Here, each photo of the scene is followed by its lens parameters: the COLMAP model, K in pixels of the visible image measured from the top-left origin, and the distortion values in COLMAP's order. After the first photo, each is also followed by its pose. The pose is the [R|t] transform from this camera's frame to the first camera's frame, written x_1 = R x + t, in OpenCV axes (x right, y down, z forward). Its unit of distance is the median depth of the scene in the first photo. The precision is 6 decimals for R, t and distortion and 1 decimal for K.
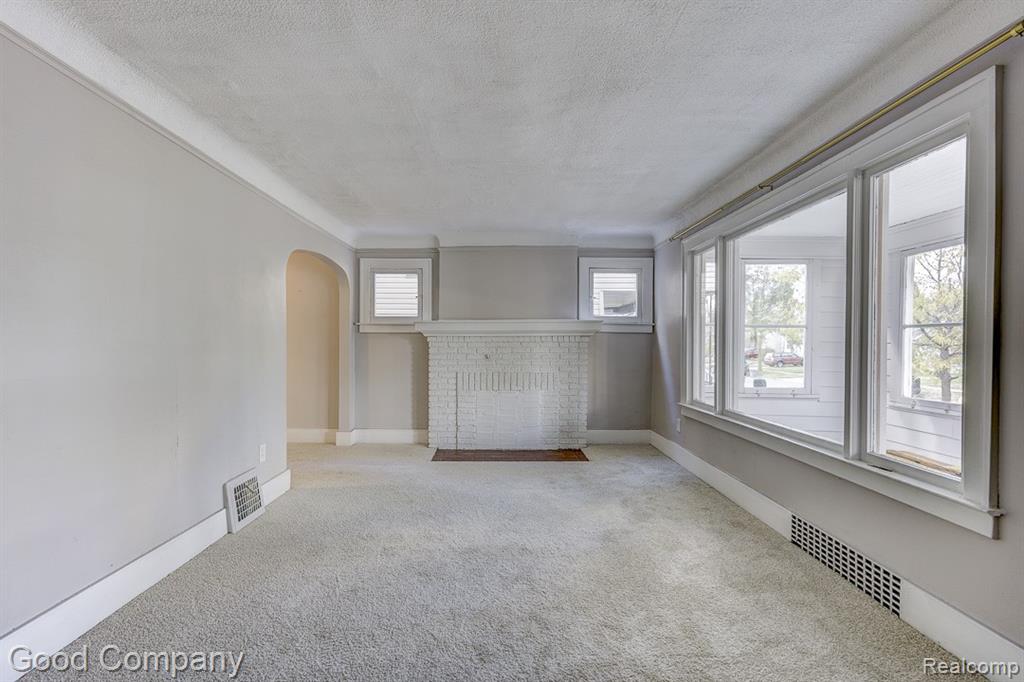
lens RADIAL K [[442.3, 0, 493.5], [0, 442.3, 349.1], [0, 0, 1]] dist [0.015137, -0.000149]
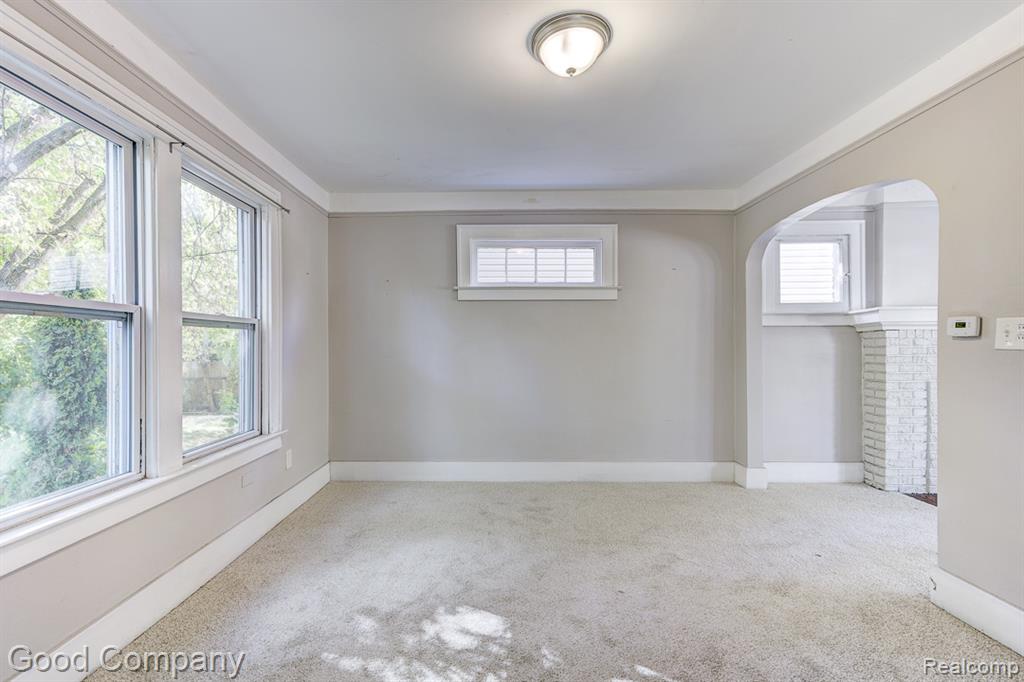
lens RADIAL K [[442.3, 0, 512.7], [0, 442.3, 343.9], [0, 0, 1]] dist [0.015137, -0.000149]
pose [[0.999134, -0.008624, 0.040704, -0.946231], [0.008975, 0.999924, -0.008469, -0.008725], [-0.040628, 0.008827, 0.999135, 0.404031]]
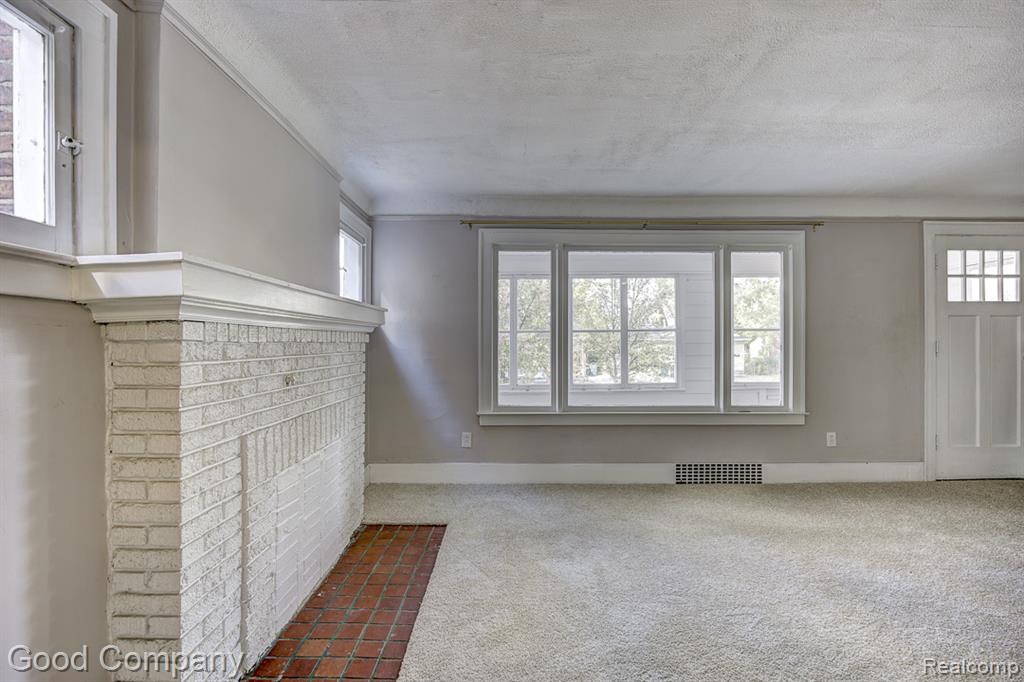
lens RADIAL K [[465.9, 0, 496.4], [0, 465.9, 346.1], [0, 0, 1]] dist [-0.017864, -0.000929]
pose [[-0.004077, -0.005180, 0.999978, -0.522815], [0.014646, 0.999879, 0.005239, -0.015676], [-0.999884, 0.014667, -0.004001, 1.014806]]
